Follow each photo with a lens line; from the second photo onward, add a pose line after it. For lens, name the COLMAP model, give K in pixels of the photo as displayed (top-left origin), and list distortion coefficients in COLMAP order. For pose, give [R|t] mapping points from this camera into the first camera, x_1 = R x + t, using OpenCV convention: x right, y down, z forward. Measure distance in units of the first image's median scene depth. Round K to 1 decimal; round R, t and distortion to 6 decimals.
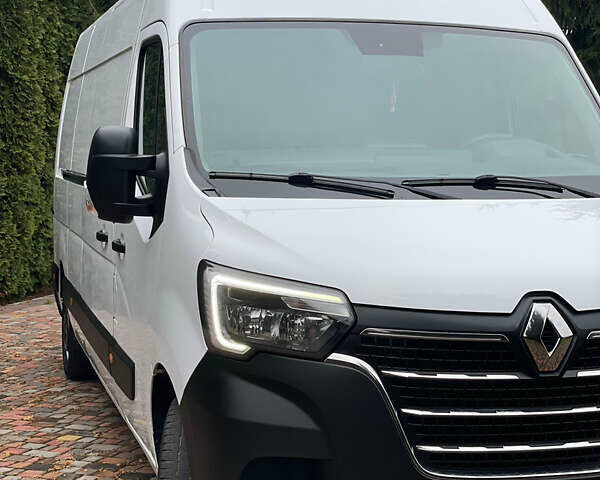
lens RADIAL K [[1199.2, 0, 300.0], [0, 1199.2, 240.0], [0, 0, 1]] dist [0.080483, 0.682103]
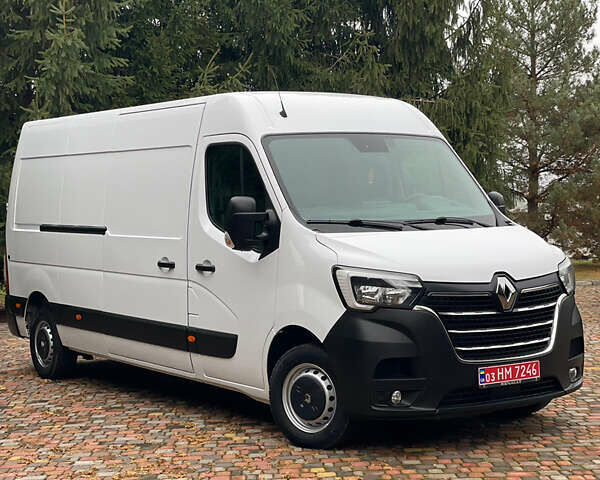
lens RADIAL K [[1199.2, 0, 300.0], [0, 1199.2, 240.0], [0, 0, 1]] dist [0.080483, 0.682103]
pose [[0.950834, -0.039782, 0.307134, -0.681336], [0.051057, 0.998282, -0.028761, 0.026925], [-0.305462, 0.043028, 0.951232, -0.777762]]
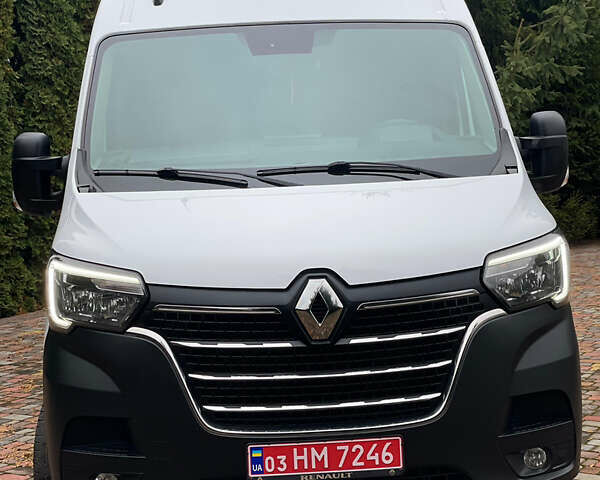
lens RADIAL K [[1199.2, 0, 300.0], [0, 1199.2, 240.0], [0, 0, 1]] dist [0.080483, 0.682103]
pose [[0.974649, -0.030308, -0.221678, 0.385354], [0.034921, 0.999247, 0.016919, -0.002825], [0.220998, -0.024231, 0.974973, -0.079649]]
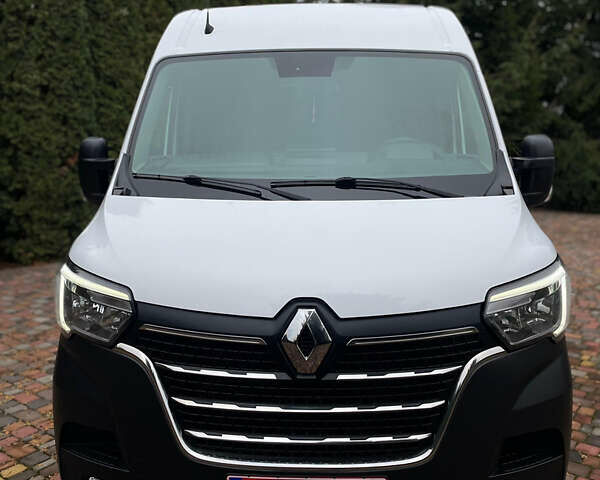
lens RADIAL K [[603.9, 0, 300.0], [0, 603.9, 240.0], [0, 0, 1]] dist [0.123775, -0.184659]
pose [[0.952762, 0.038230, -0.301304, 0.315195], [-0.008183, 0.994917, 0.100363, -0.055416], [0.303609, -0.093157, 0.948232, 0.439180]]
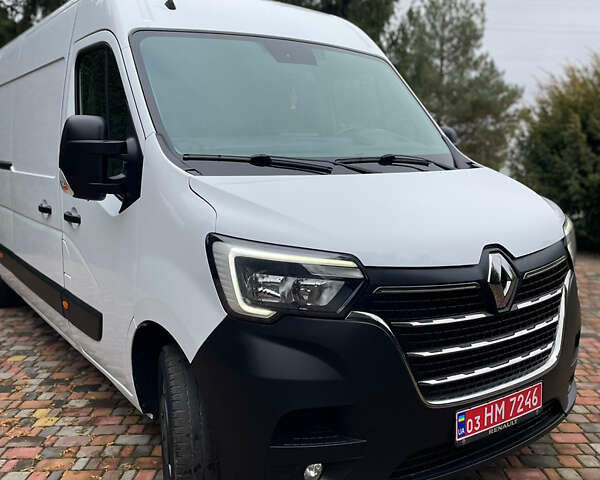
lens RADIAL K [[603.9, 0, 300.0], [0, 603.9, 240.0], [0, 0, 1]] dist [0.123775, -0.184659]
pose [[0.944390, -0.060438, 0.323225, -0.172015], [0.036595, 0.996175, 0.079348, -0.017236], [-0.326784, -0.063107, 0.942990, 0.416386]]
